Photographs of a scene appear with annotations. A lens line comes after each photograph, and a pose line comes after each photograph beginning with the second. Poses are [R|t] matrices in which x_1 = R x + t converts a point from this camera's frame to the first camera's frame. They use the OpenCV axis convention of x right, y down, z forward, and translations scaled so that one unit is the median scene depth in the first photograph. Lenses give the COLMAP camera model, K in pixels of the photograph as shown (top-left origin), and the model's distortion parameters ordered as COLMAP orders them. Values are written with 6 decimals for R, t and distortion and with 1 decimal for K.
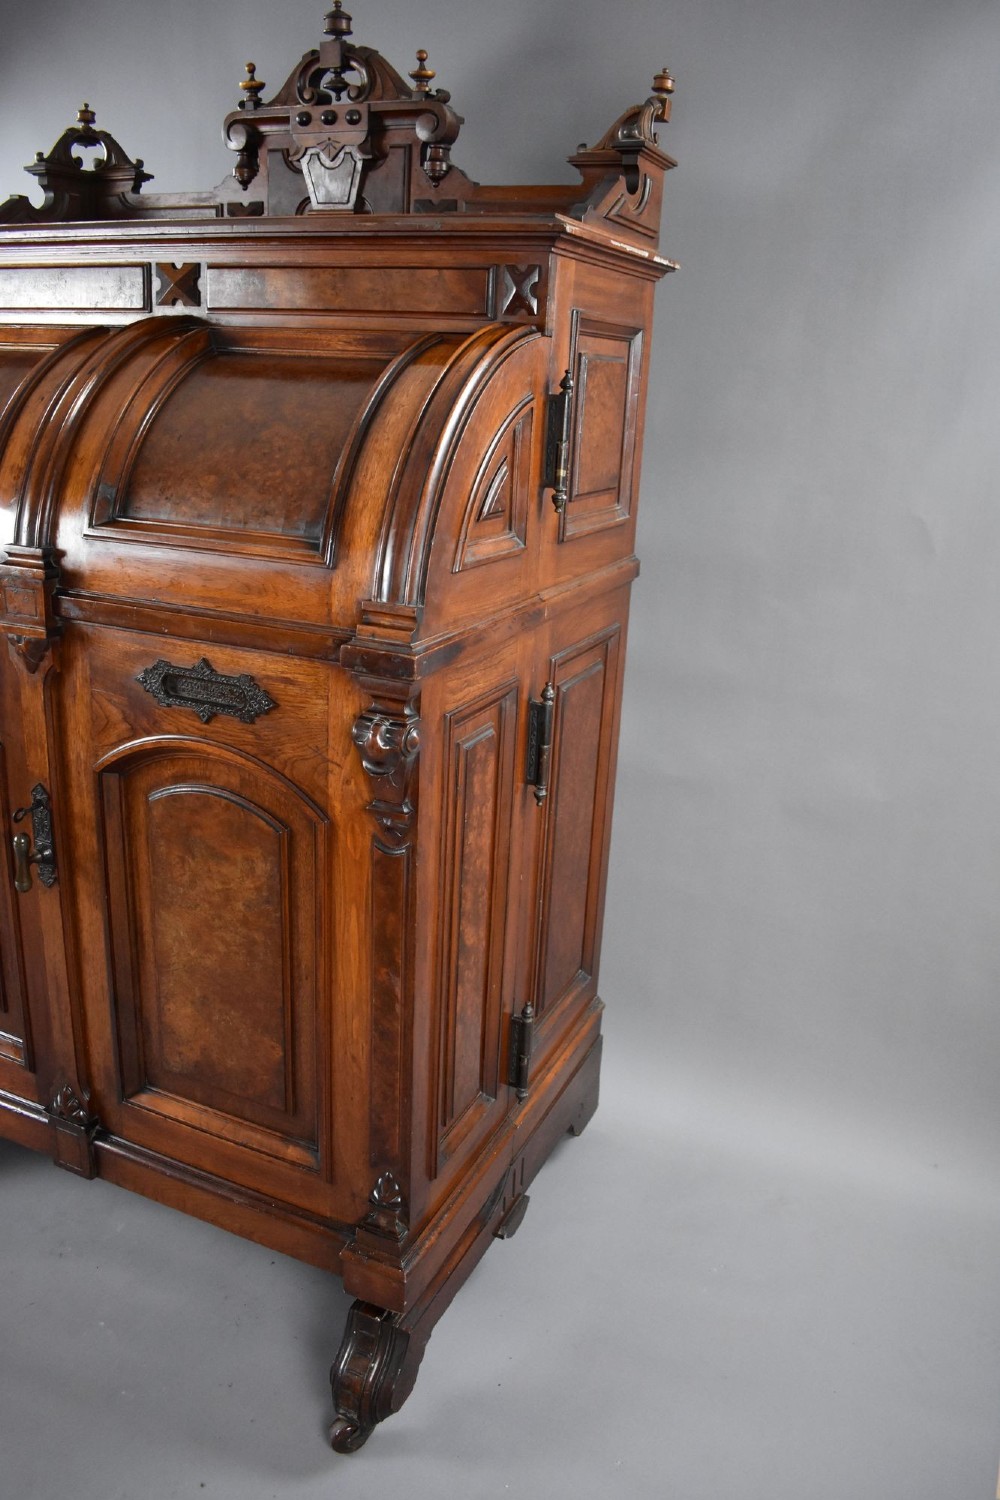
lens RADIAL K [[1167.8, 0, 500.3], [0, 1167.8, 738.7], [0, 0, 1]] dist [-0.073895, -0.008935]
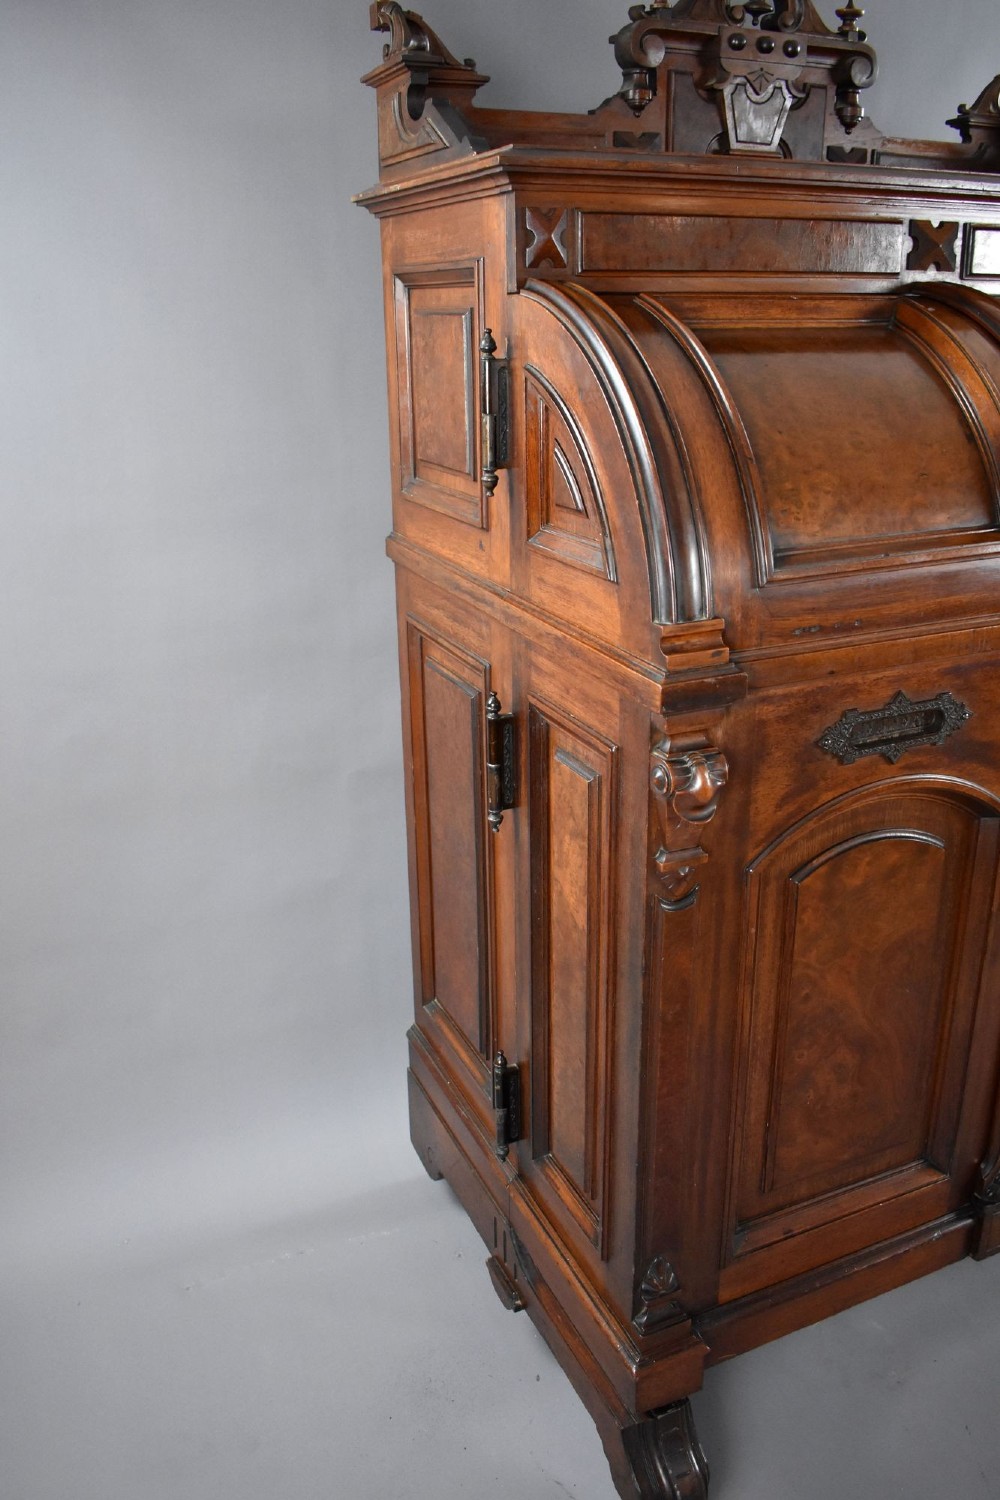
lens RADIAL K [[1184.2, 0, 516.2], [0, 1184.2, 695.9], [0, 0, 1]] dist [-0.043462, 0.041851]
pose [[0.667884, -0.279804, 0.689667, -1.155810], [0.260825, 0.955870, 0.135218, -0.261665], [-0.697066, 0.089572, 0.711390, 0.592099]]
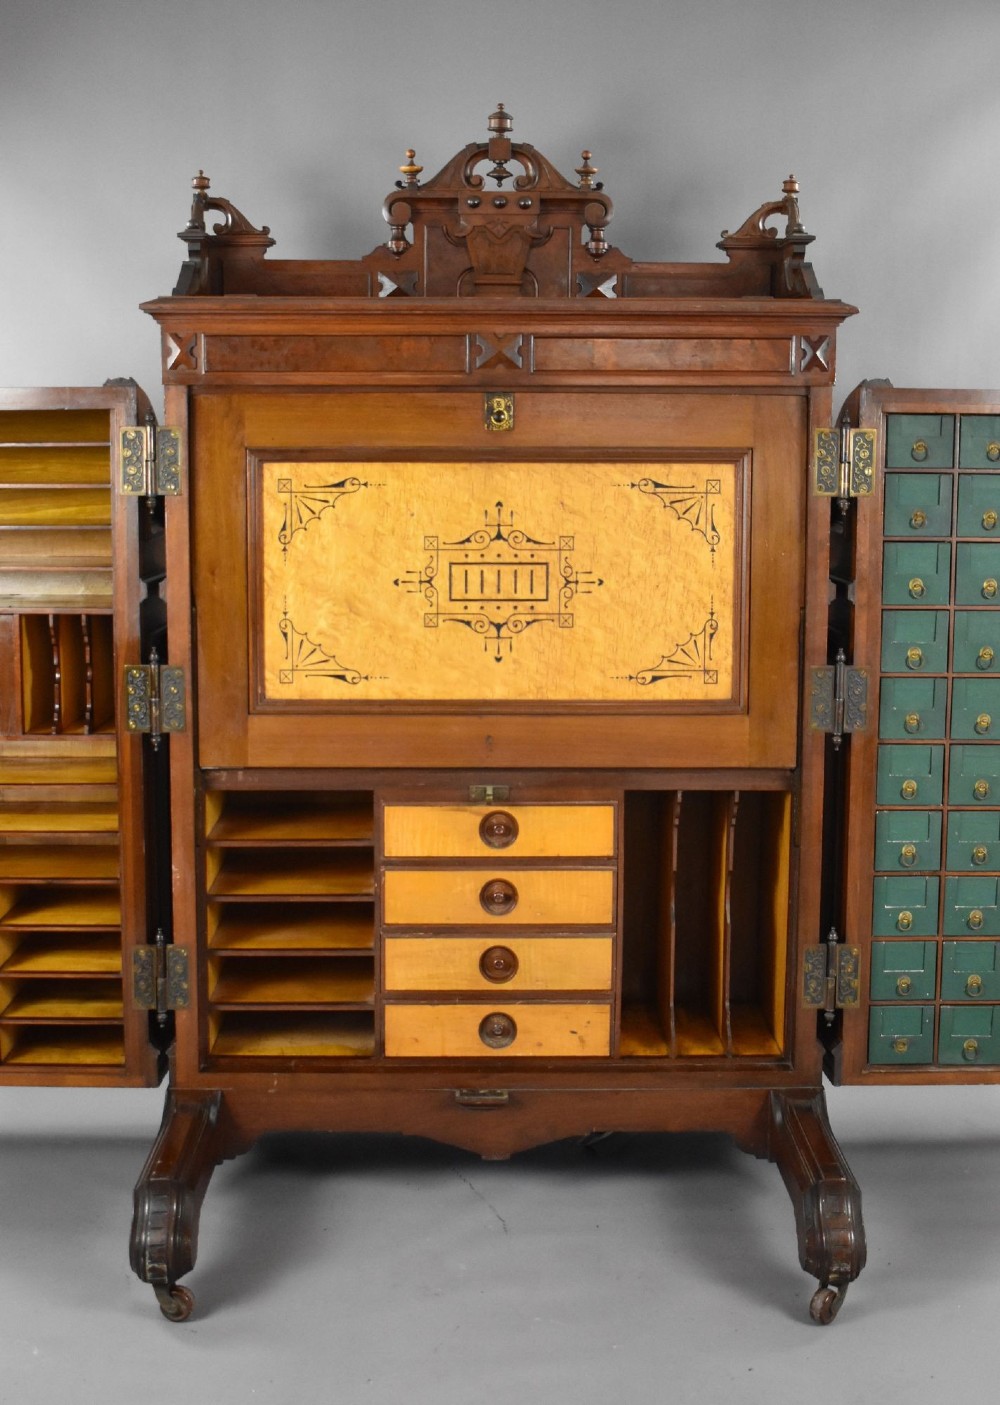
lens RADIAL K [[1873.6, 0, 492.6], [0, 1873.6, 650.8], [0, 0, 1]] dist [-0.073983, 0.000000]
pose [[0.907575, -0.093086, 0.409442, -1.055146], [0.166101, 0.975169, -0.146480, 0.174964], [-0.385640, 0.200950, 0.900500, -0.633126]]
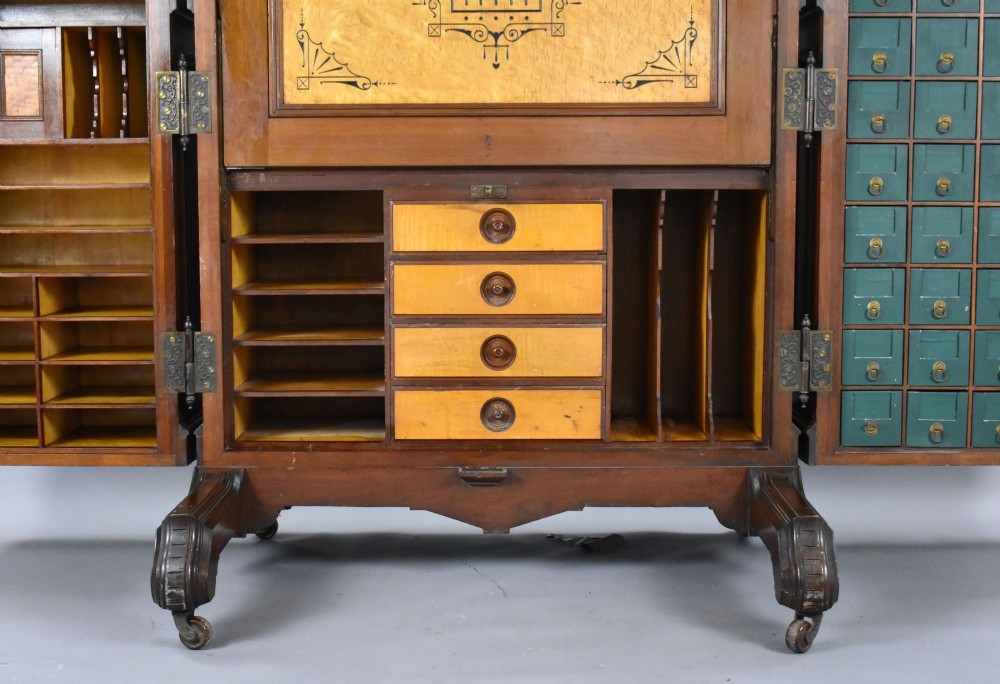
lens RADIAL K [[1586.2, 0, 480.2], [0, 1586.2, 338.7], [0, 0, 1]] dist [-0.036169, 0.000000]
pose [[0.920035, -0.089712, 0.381429, -0.987419], [0.164048, 0.972208, -0.167032, 0.491887], [-0.355843, 0.216248, 0.909182, -0.450819]]
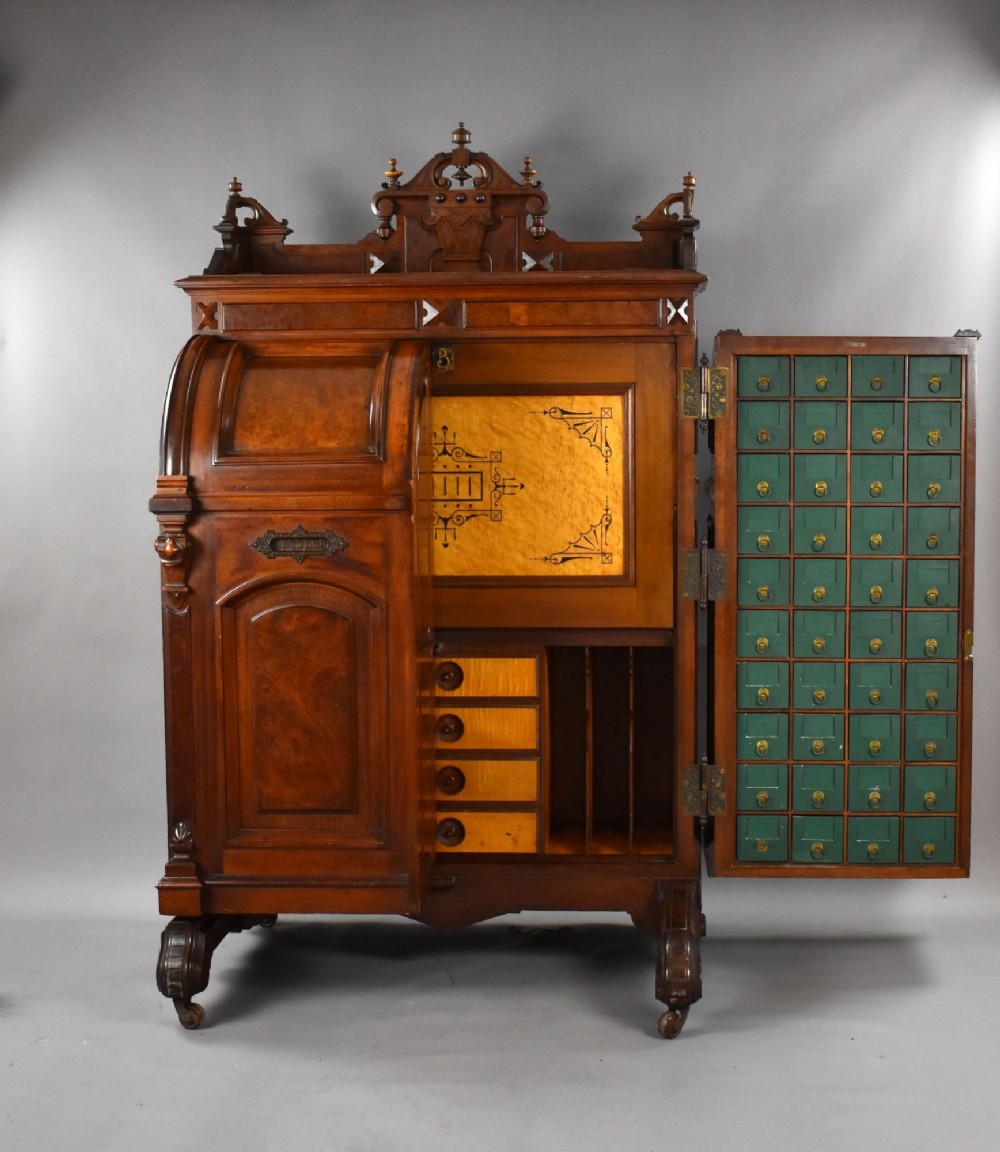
lens RADIAL K [[1992.3, 0, 559.3], [0, 1992.3, 567.5], [0, 0, 1]] dist [-0.063565, 0.000000]
pose [[0.935759, -0.083636, 0.342578, -1.046587], [0.155448, 0.969821, -0.187839, 0.459966], [-0.316529, 0.229025, 0.920520, -1.420481]]
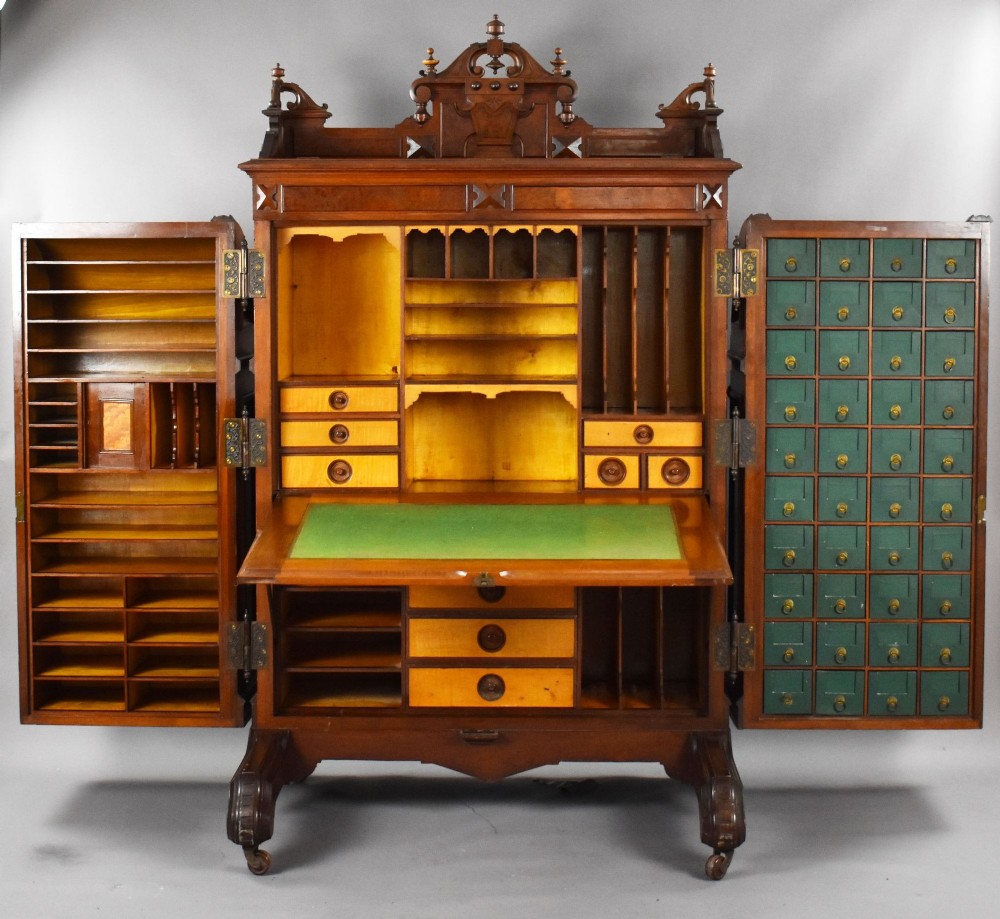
lens RADIAL K [[2070.6, 0, 484.5], [0, 2070.6, 347.0], [0, 0, 1]] dist [-0.063951, 0.000000]
pose [[0.922306, -0.066075, 0.380770, -1.390973], [0.159963, 0.962181, -0.220497, 0.459193], [-0.351800, 0.264275, 0.897995, -1.579417]]
